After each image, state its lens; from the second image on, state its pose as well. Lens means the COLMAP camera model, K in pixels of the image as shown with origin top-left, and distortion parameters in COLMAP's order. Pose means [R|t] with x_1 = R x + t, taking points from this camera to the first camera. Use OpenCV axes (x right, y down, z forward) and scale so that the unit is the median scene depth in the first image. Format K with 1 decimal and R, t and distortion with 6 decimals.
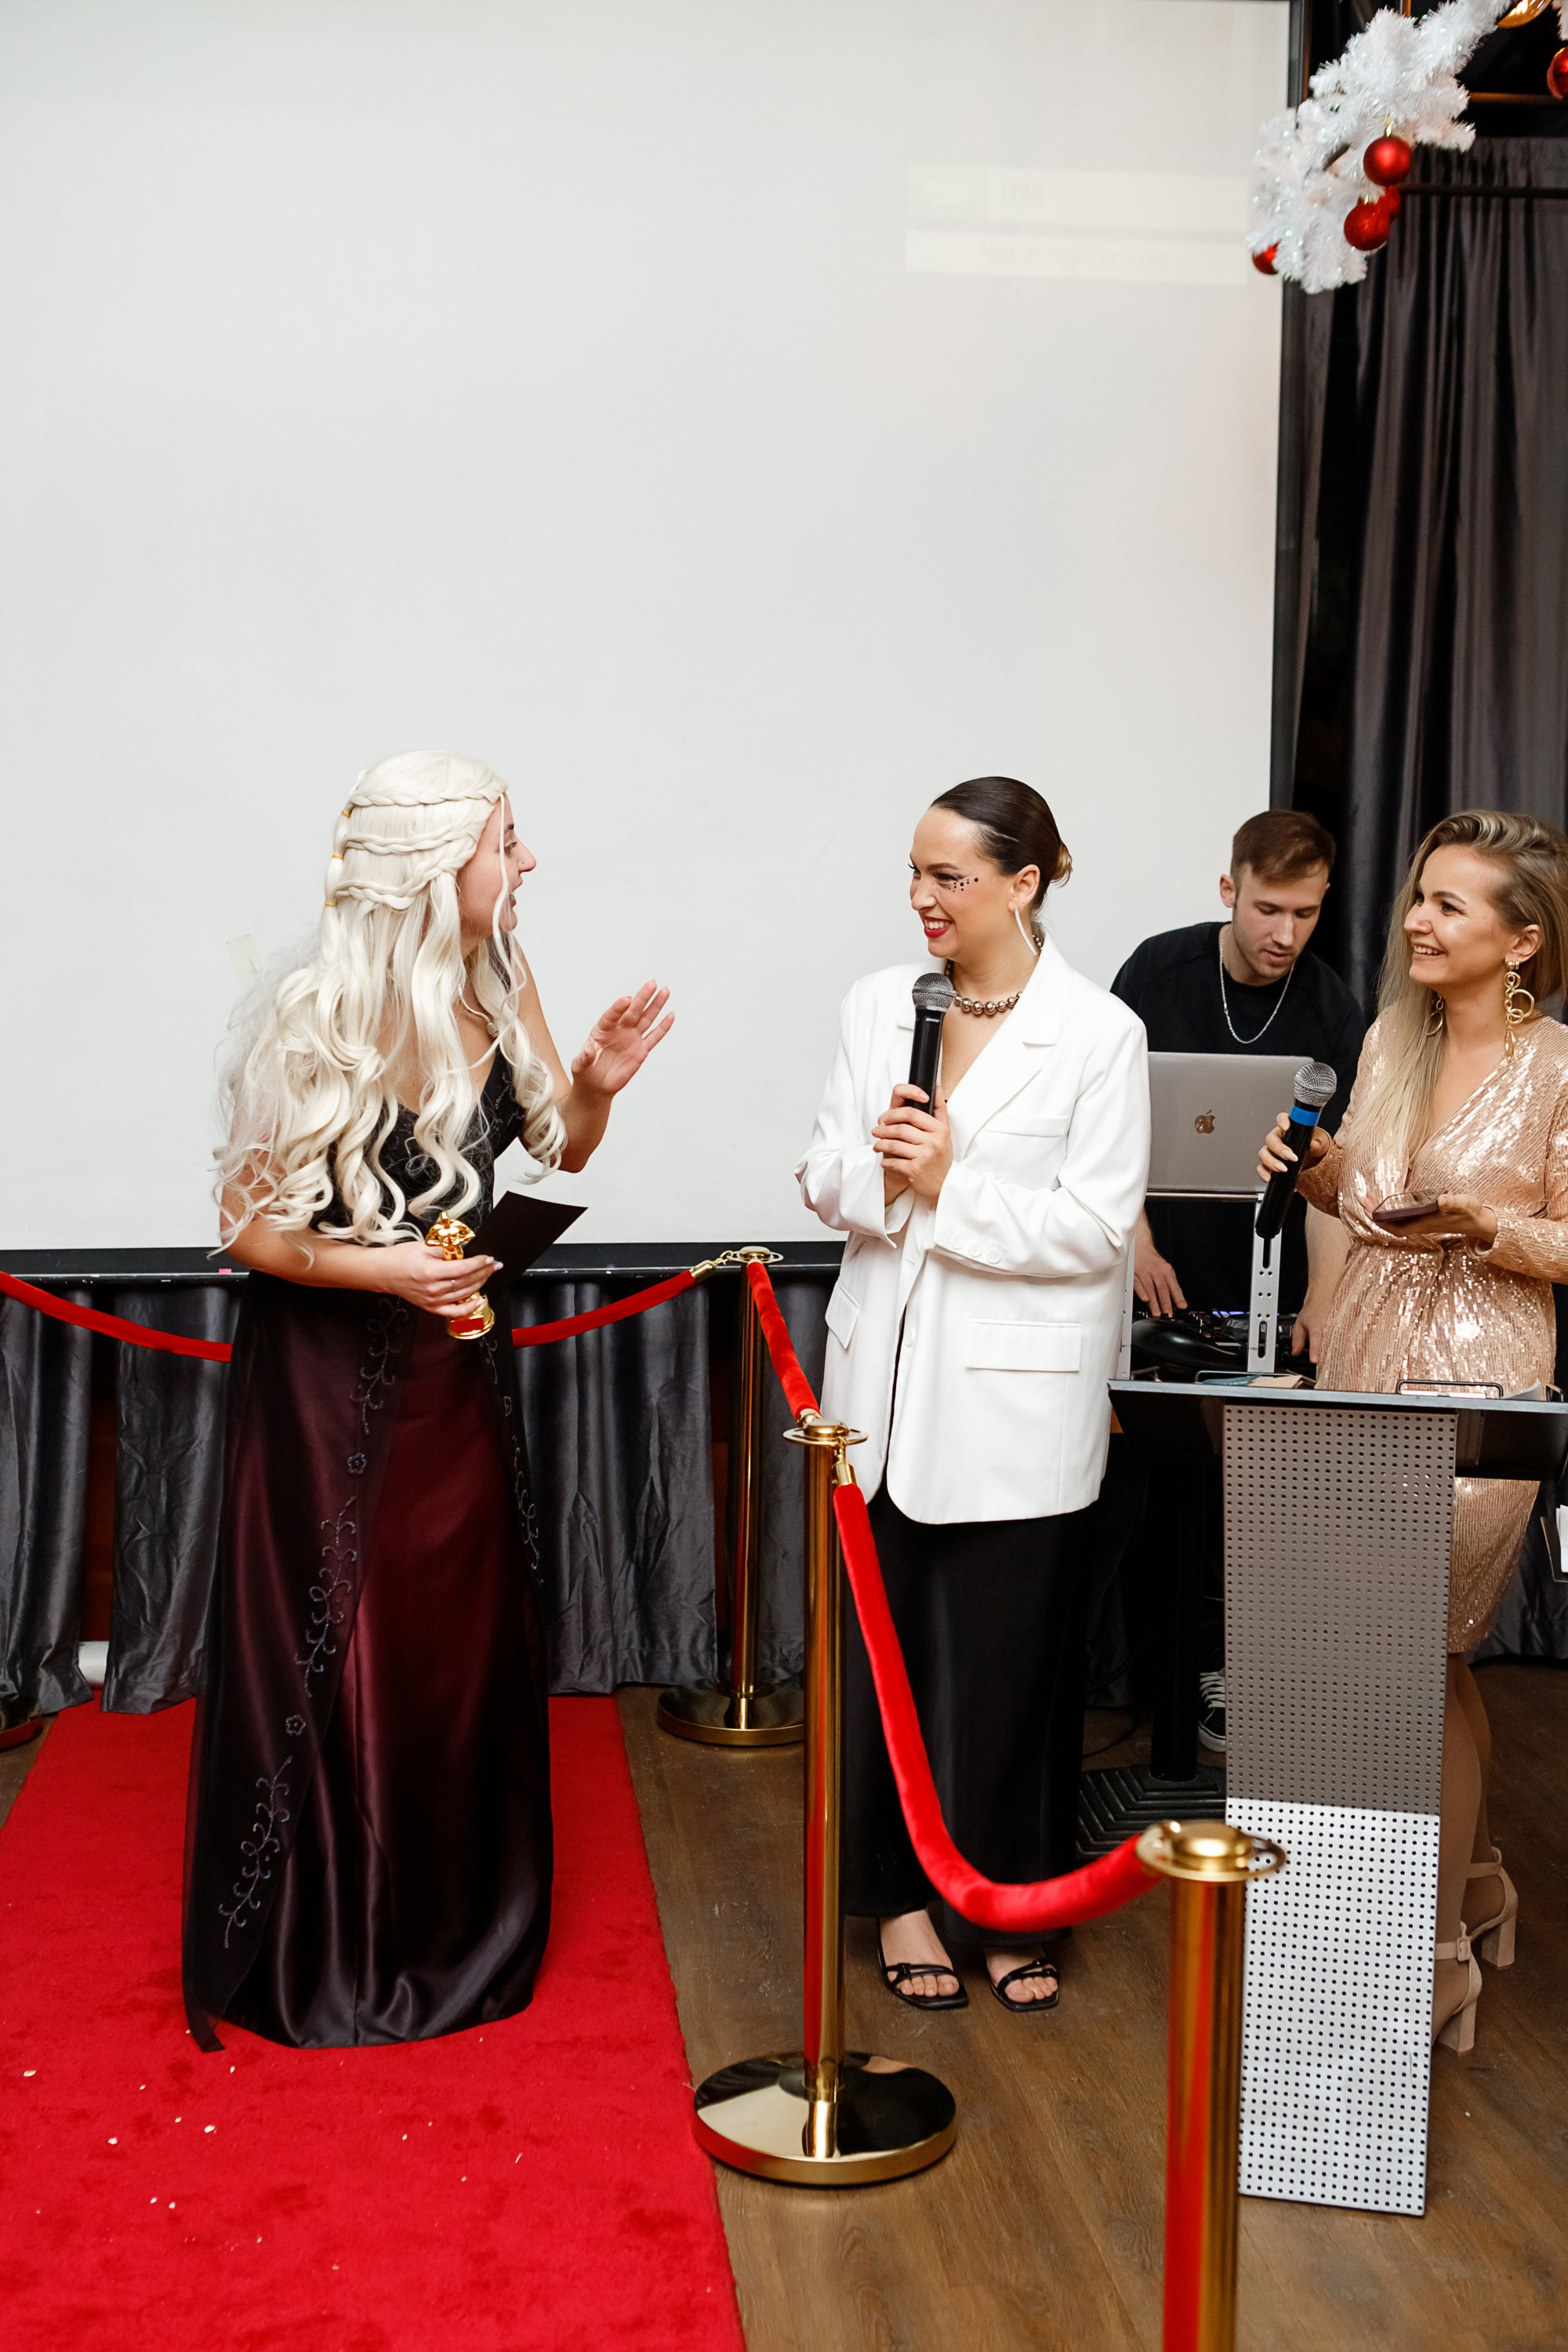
lens RADIAL K [[2651.6, 0, 724.1], [0, 2651.6, 1277.7], [0, 0, 1]] dist [-0.043633, 0.000000]
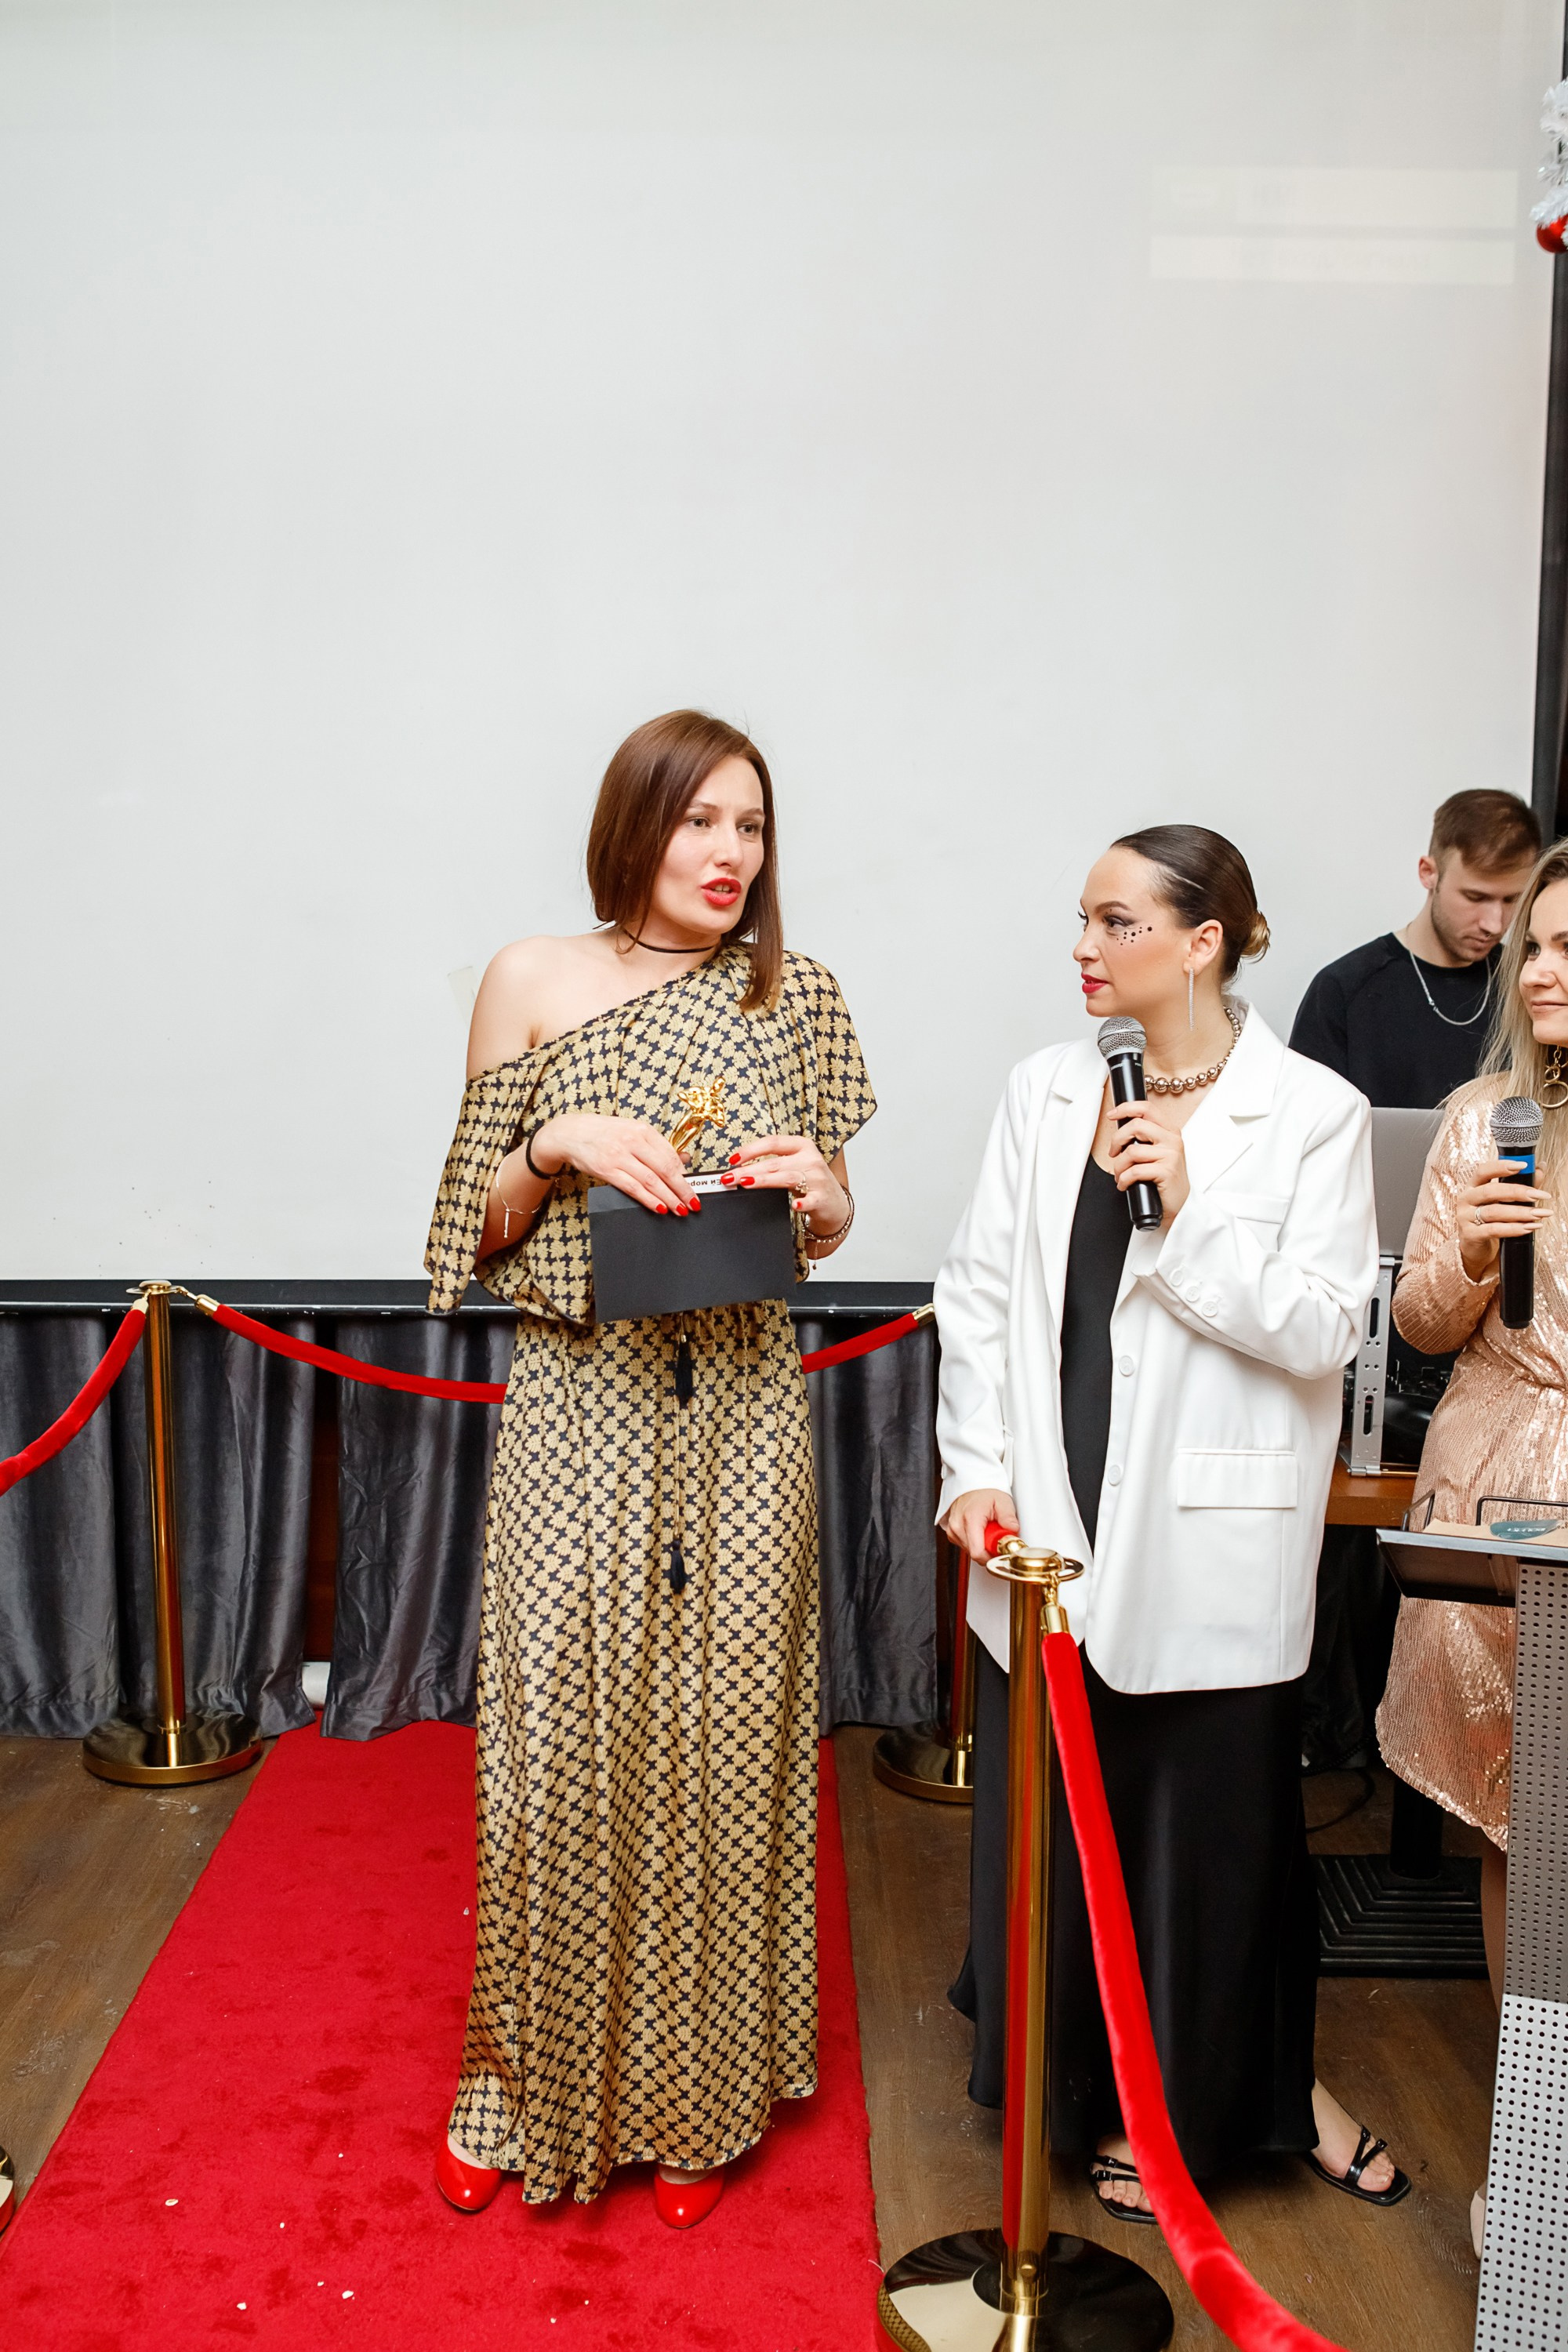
lens RADIAL K [[2289.0, 0, 711.1], [0, 2289.0, 1244.6], [0, 0, 1]] dist [-0.049343, 0.000000]
pose [[0.993129, 0.015443, -0.115999, 0.011738], [-0.014657, 0.999863, 0.007629, -0.036902], [0.116101, -0.005876, 0.993220, 0.174157]]
